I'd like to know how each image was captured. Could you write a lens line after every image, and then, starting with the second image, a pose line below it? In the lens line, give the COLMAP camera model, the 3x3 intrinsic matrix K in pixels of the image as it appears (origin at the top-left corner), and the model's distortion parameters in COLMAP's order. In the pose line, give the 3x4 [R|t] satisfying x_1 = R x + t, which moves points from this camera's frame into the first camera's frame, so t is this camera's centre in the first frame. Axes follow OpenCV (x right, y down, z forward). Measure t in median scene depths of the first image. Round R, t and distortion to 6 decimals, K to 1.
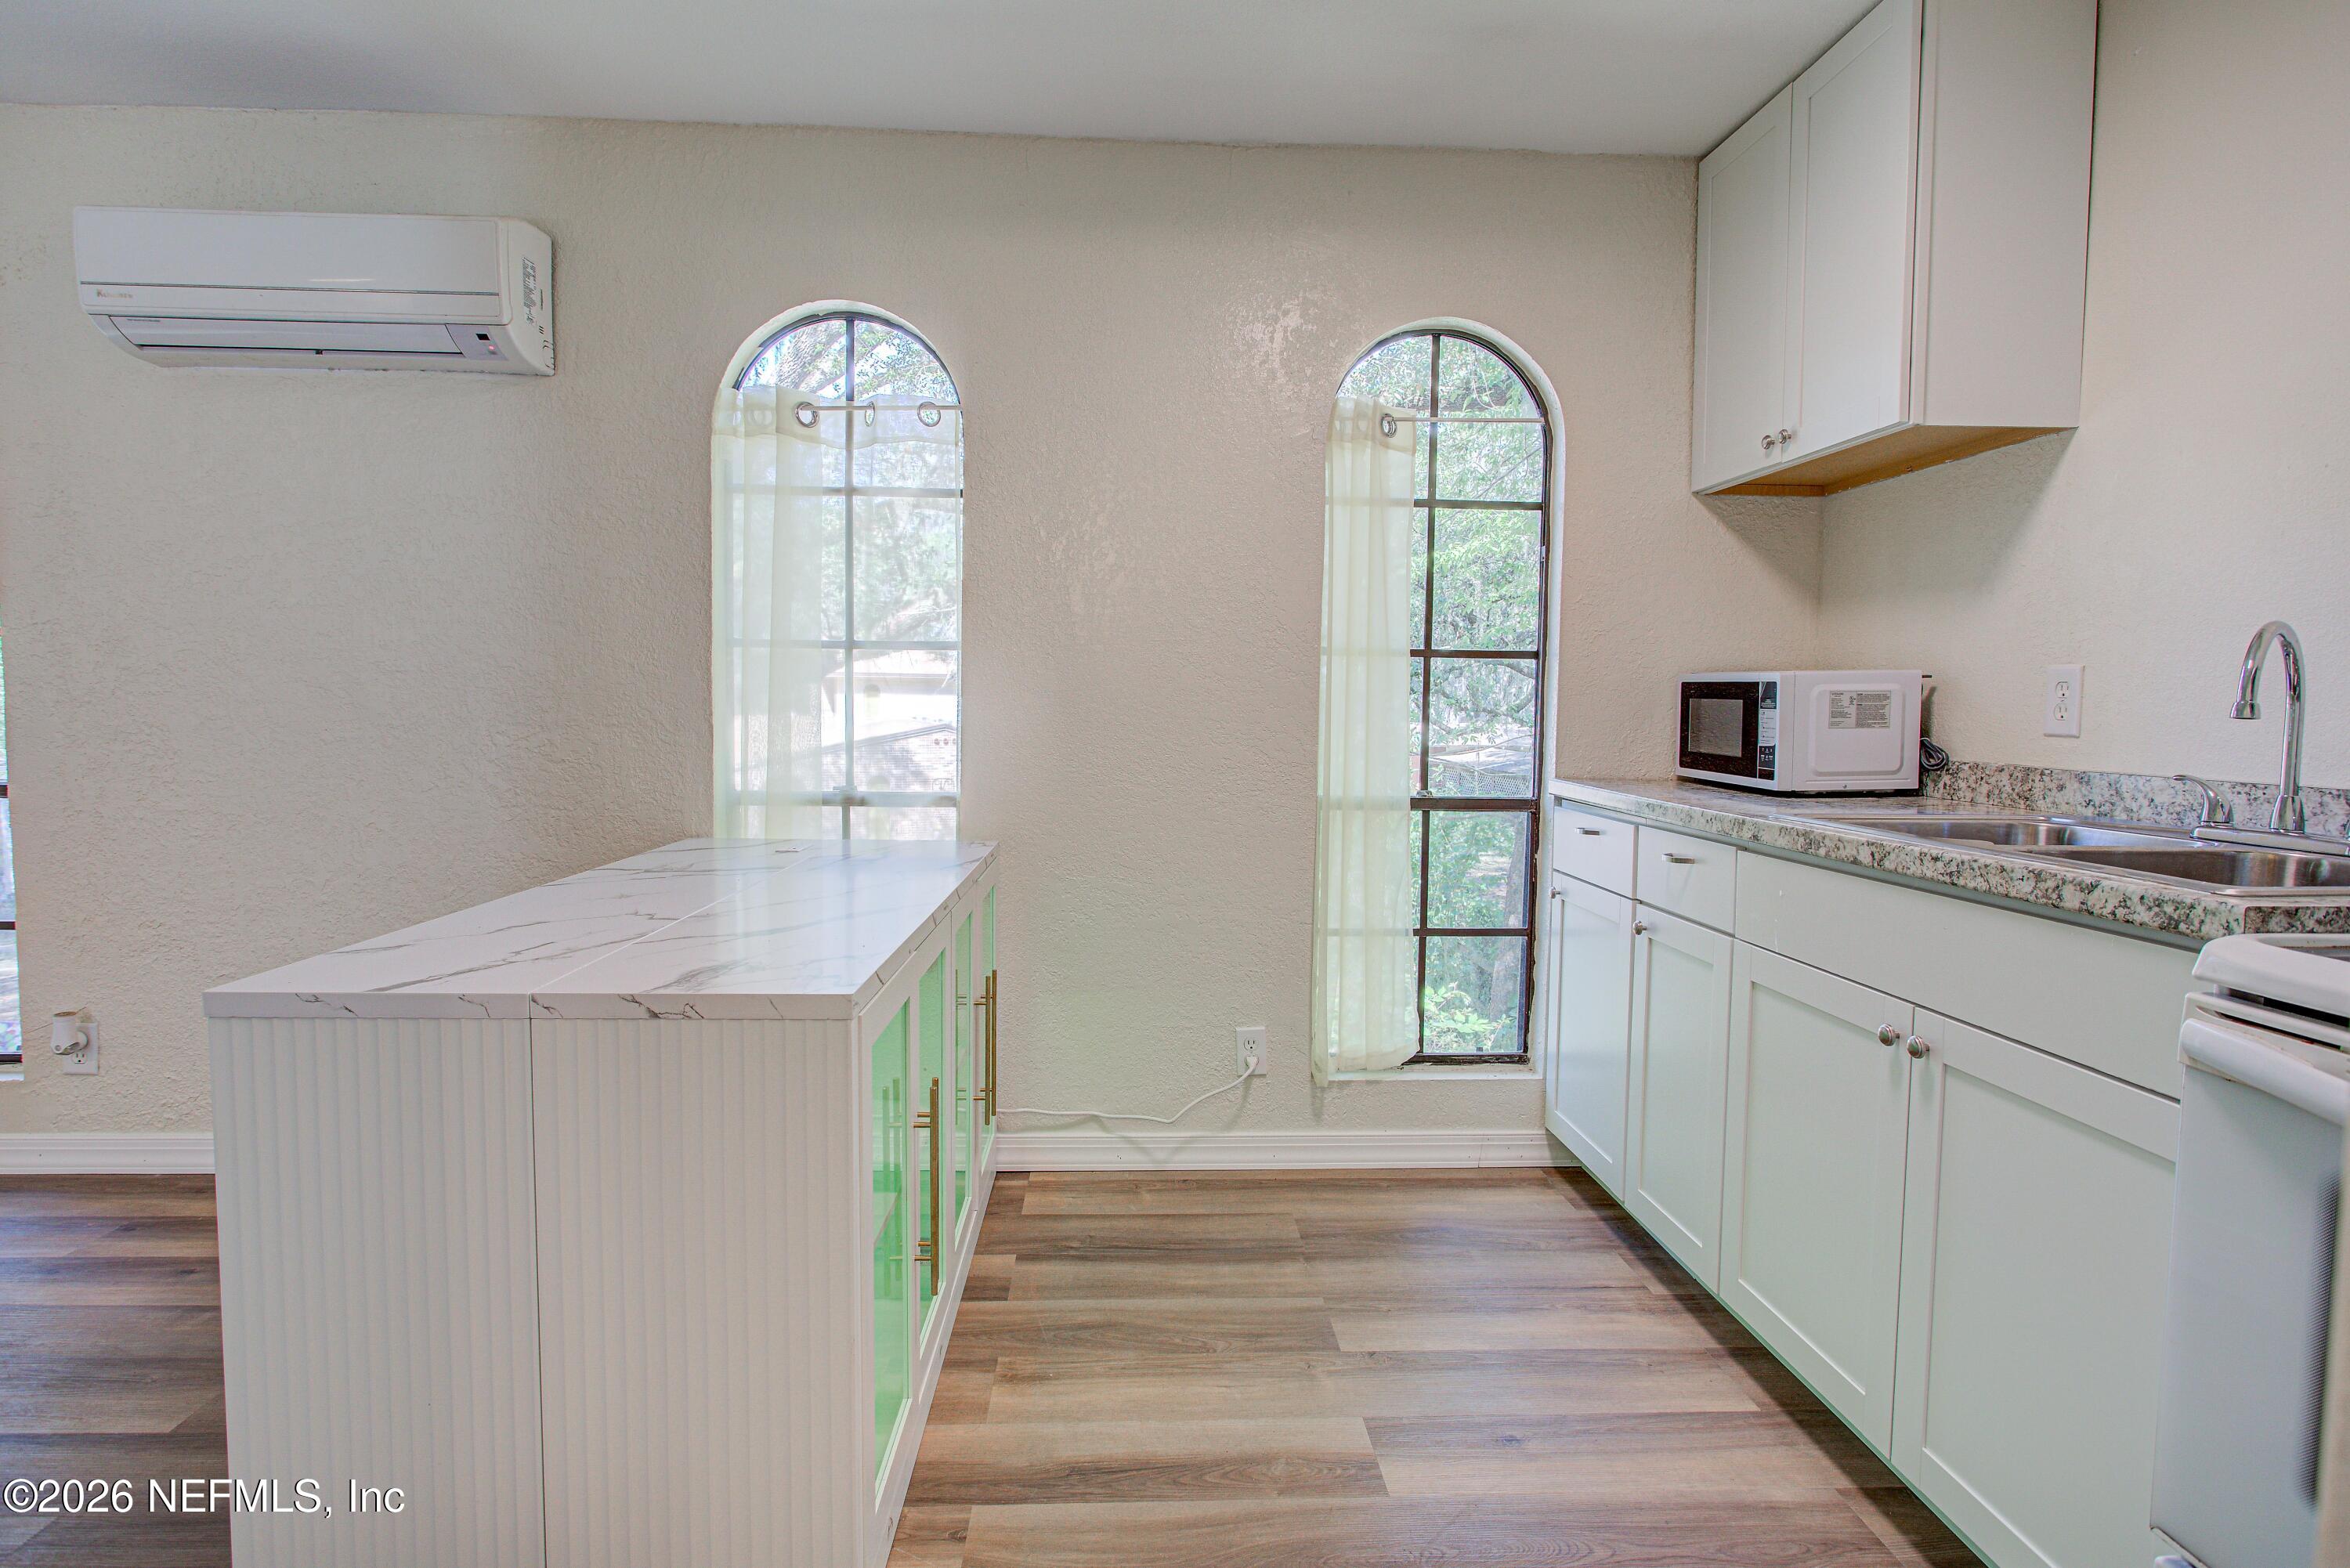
lens RADIAL K [[1204.3, 0, 1172.7], [0, 1204.3, 776.0], [0, 0, 1]] dist [-0.022185, 0.010126]
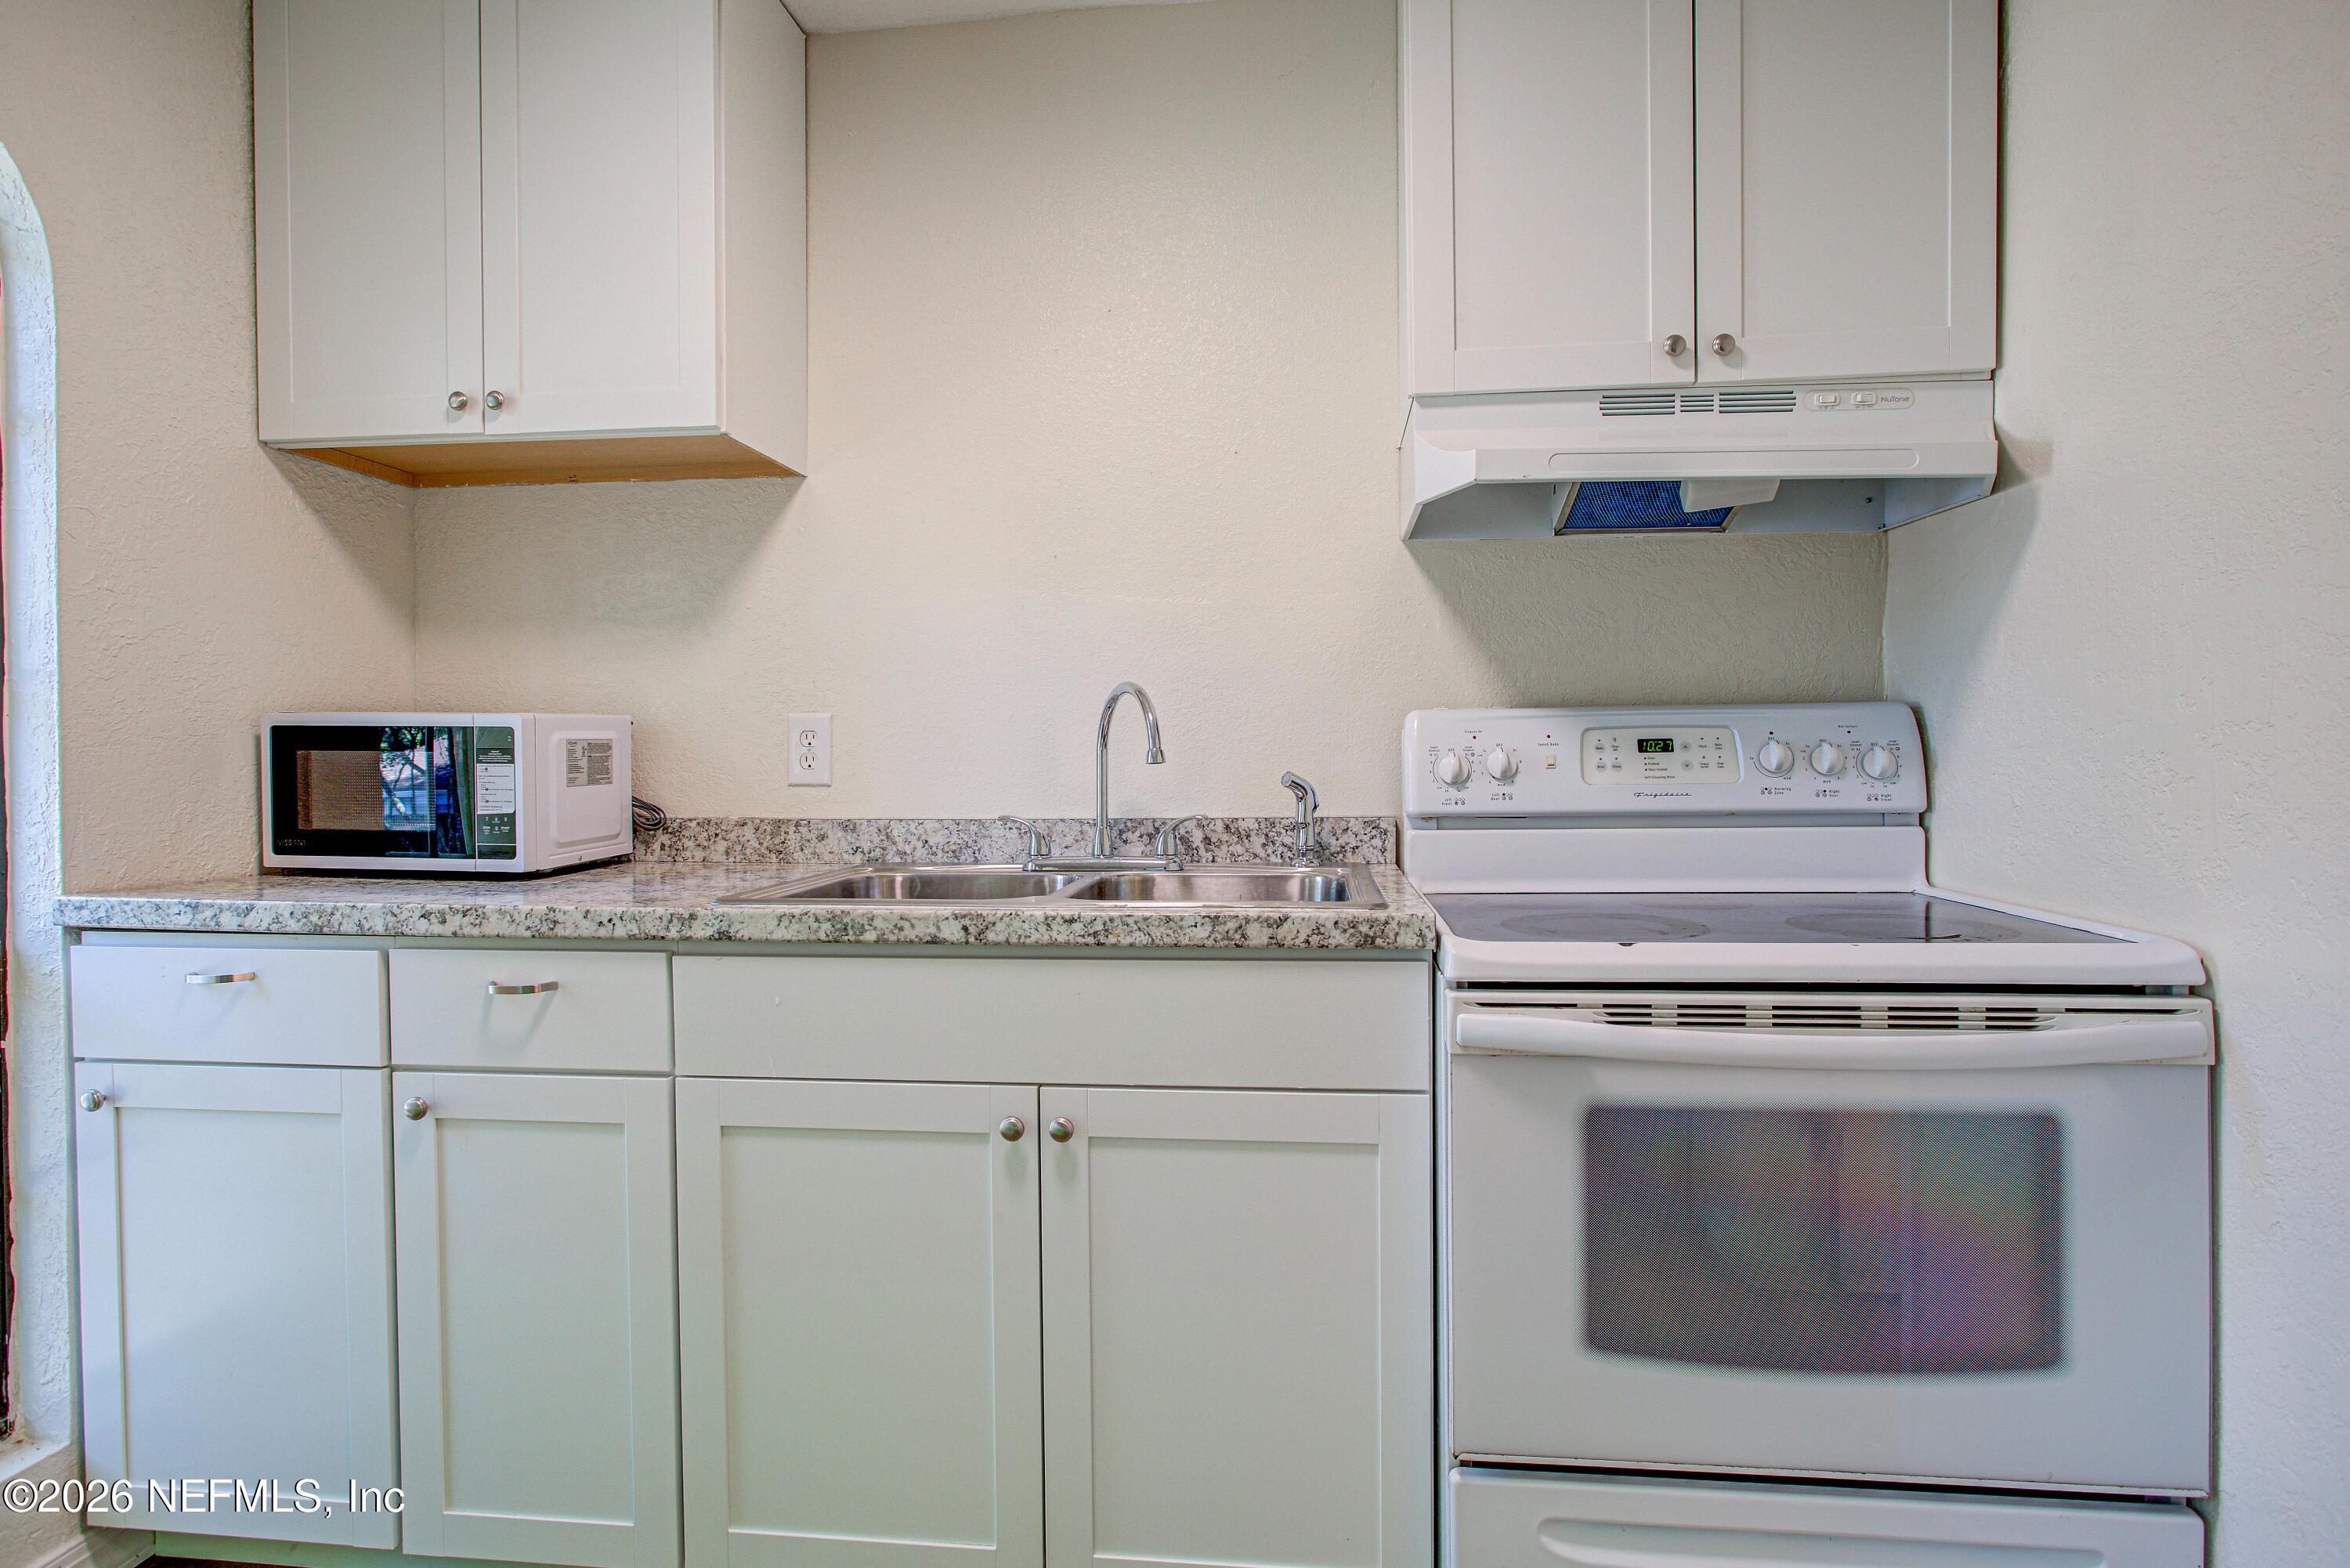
lens RADIAL K [[1204.3, 0, 1172.7], [0, 1204.3, 776.0], [0, 0, 1]] dist [-0.022185, 0.010126]
pose [[0.162948, -0.026742, 0.986272, -0.174778], [0.067405, 0.997599, 0.015913, -0.034308], [-0.984330, 0.063887, 0.164359, 0.502175]]
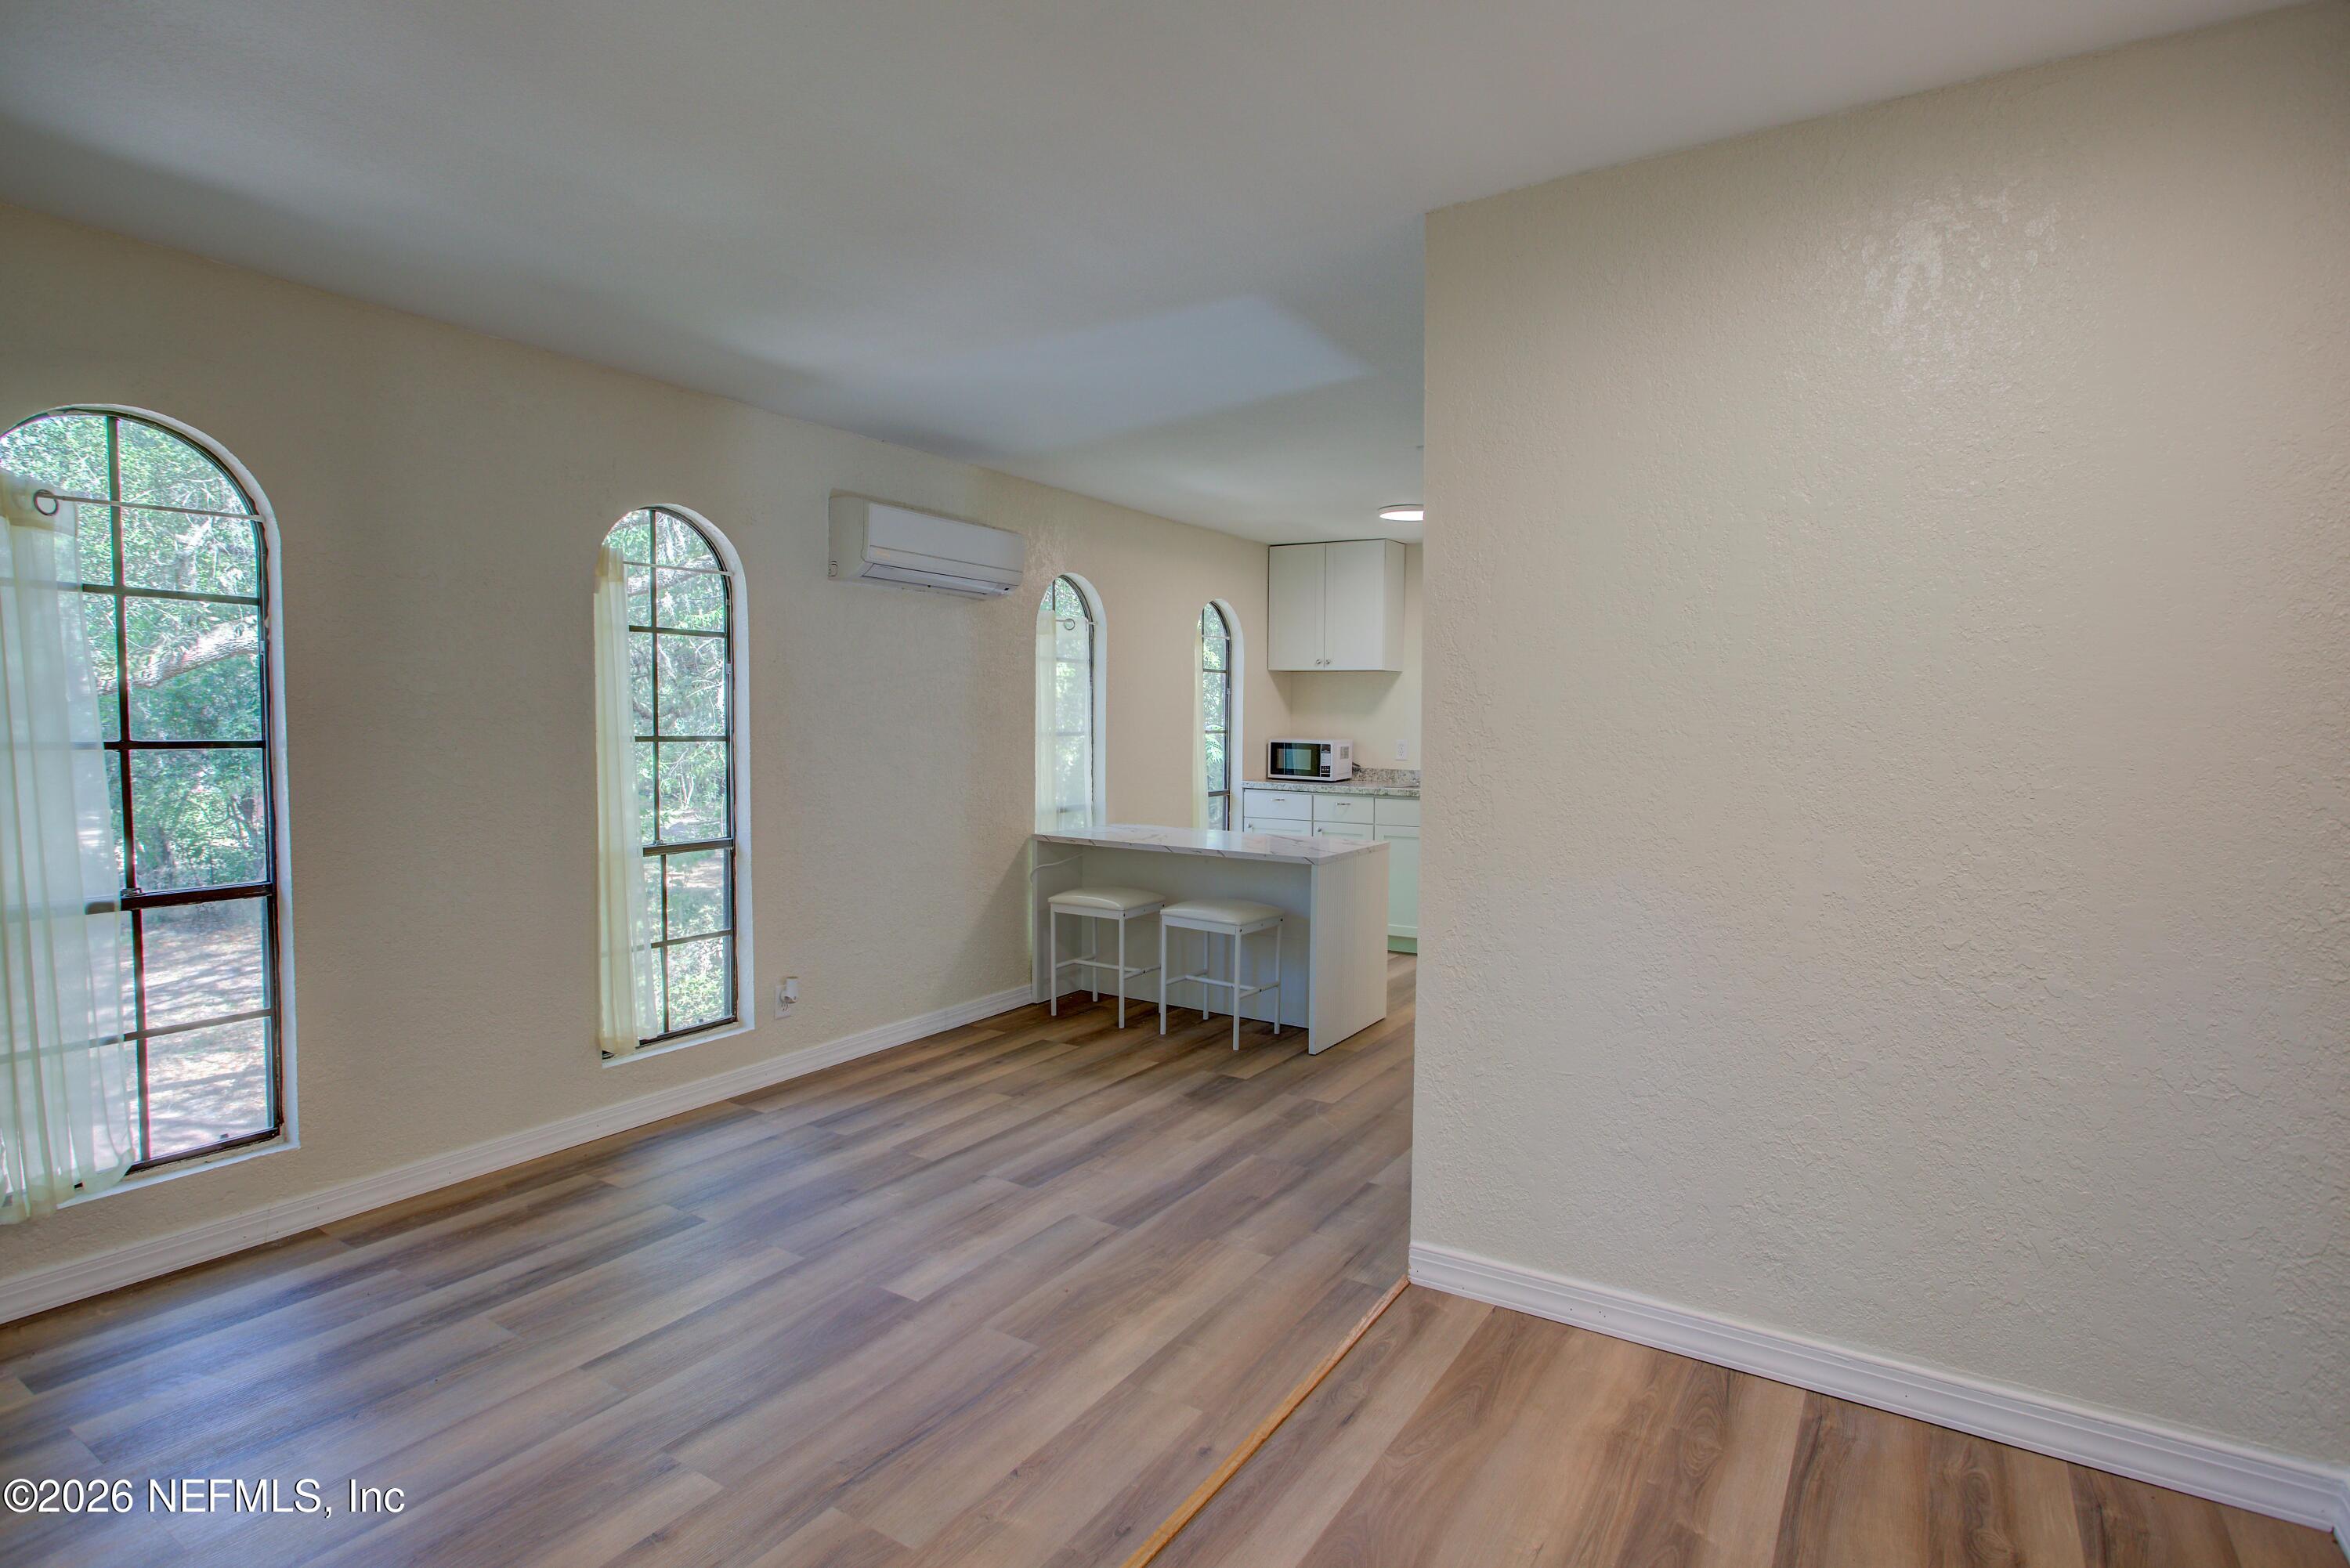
lens RADIAL K [[1174.8, 0, 1173.7], [0, 1174.8, 775.8], [0, 0, 1]] dist [-0.018555, 0.007699]
pose [[0.576746, -0.050253, 0.815376, -2.238177], [0.048764, 0.998444, 0.027043, -0.104110], [-0.815467, 0.024164, 0.578299, -0.396404]]
